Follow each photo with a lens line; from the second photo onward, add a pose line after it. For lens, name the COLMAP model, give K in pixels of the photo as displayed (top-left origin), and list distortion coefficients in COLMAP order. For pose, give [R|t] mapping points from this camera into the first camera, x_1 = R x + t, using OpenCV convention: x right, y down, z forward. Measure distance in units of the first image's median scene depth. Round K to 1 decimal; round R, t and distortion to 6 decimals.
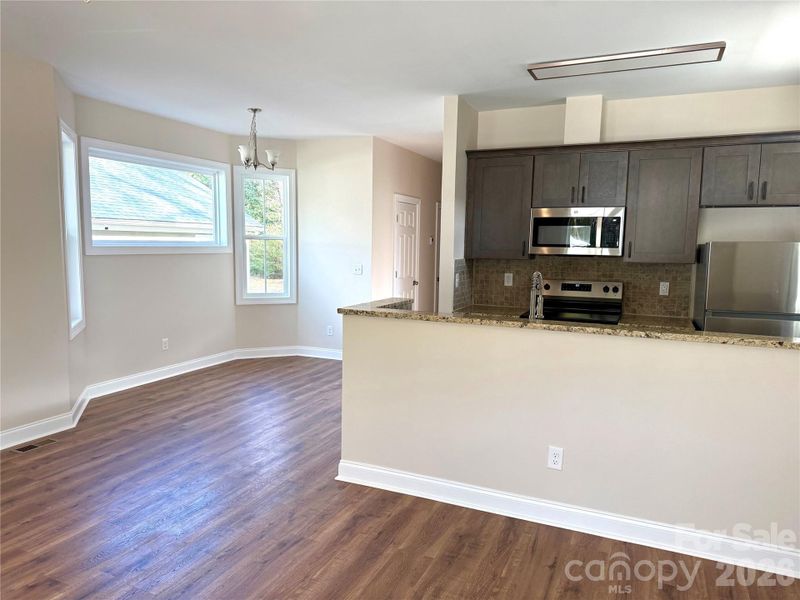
lens RADIAL K [[554.0, 0, 388.2], [0, 554.0, 300.7], [0, 0, 1]] dist [0.046746, -0.055930]
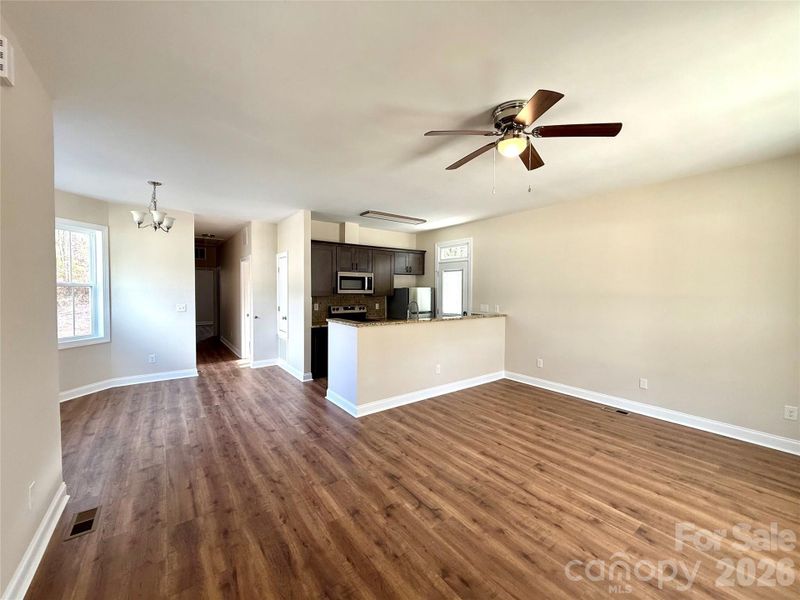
lens RADIAL K [[316.9, 0, 391.6], [0, 316.9, 296.3], [0, 0, 1]] dist [-0.001633, -0.000038]
pose [[0.498159, -0.030827, 0.866537, -0.709623], [0.092105, 0.995595, -0.017531, -0.037175], [-0.862180, 0.088546, 0.498804, 0.261025]]
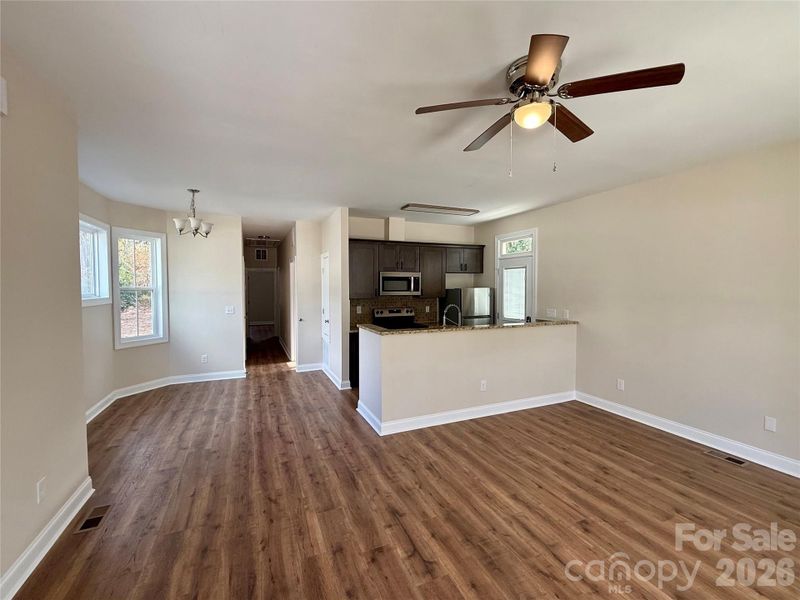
lens RADIAL K [[342.9, 0, 394.0], [0, 342.9, 296.4], [0, 0, 1]] dist [-0.001186, 0.000052]
pose [[0.679357, -0.036342, 0.732907, -0.610477], [0.087989, 0.995601, -0.032192, -0.042466], [-0.728514, 0.086357, 0.679566, 0.184212]]
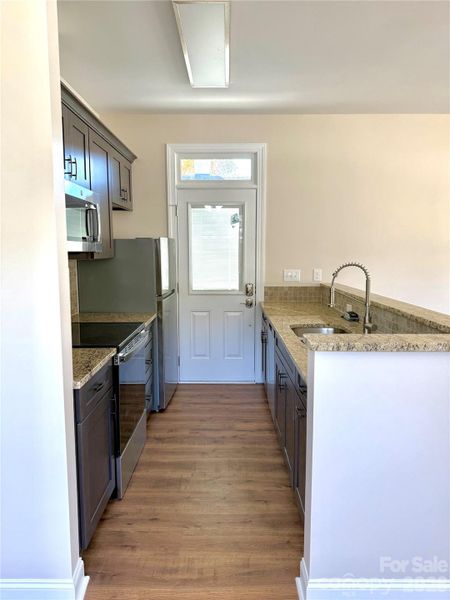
lens RADIAL K [[415.5, 0, 225.0], [0, 415.5, 300.0], [0, 0, 1]] dist [0.046746, -0.055930]
pose [[-0.406594, -0.129321, 0.904410, -0.246354], [0.089325, 0.979561, 0.180224, -0.108214], [-0.909232, 0.154064, -0.386732, 1.084972]]
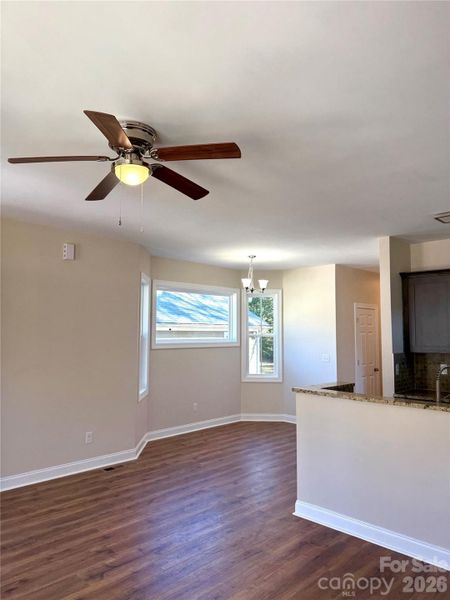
lens RADIAL K [[415.5, 0, 225.0], [0, 415.5, 300.0], [0, 0, 1]] dist [0.046746, -0.055930]
pose [[0.941204, -0.036197, -0.335893, 0.087994], [-0.027393, 0.982793, -0.182669, -0.006645], [0.336725, 0.181130, 0.924017, -0.091446]]
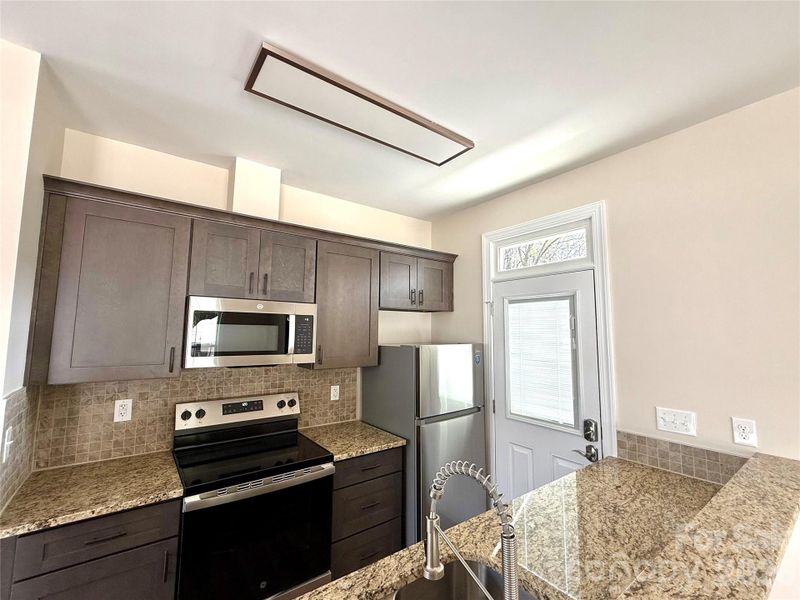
lens RADIAL K [[342.9, 0, 394.0], [0, 342.9, 296.4], [0, 0, 1]] dist [-0.001186, 0.000052]
pose [[0.489374, 0.079918, 0.868404, 0.032956], [0.089666, 0.985903, -0.141262, -0.095365], [-0.867452, 0.146996, 0.475309, 0.648000]]
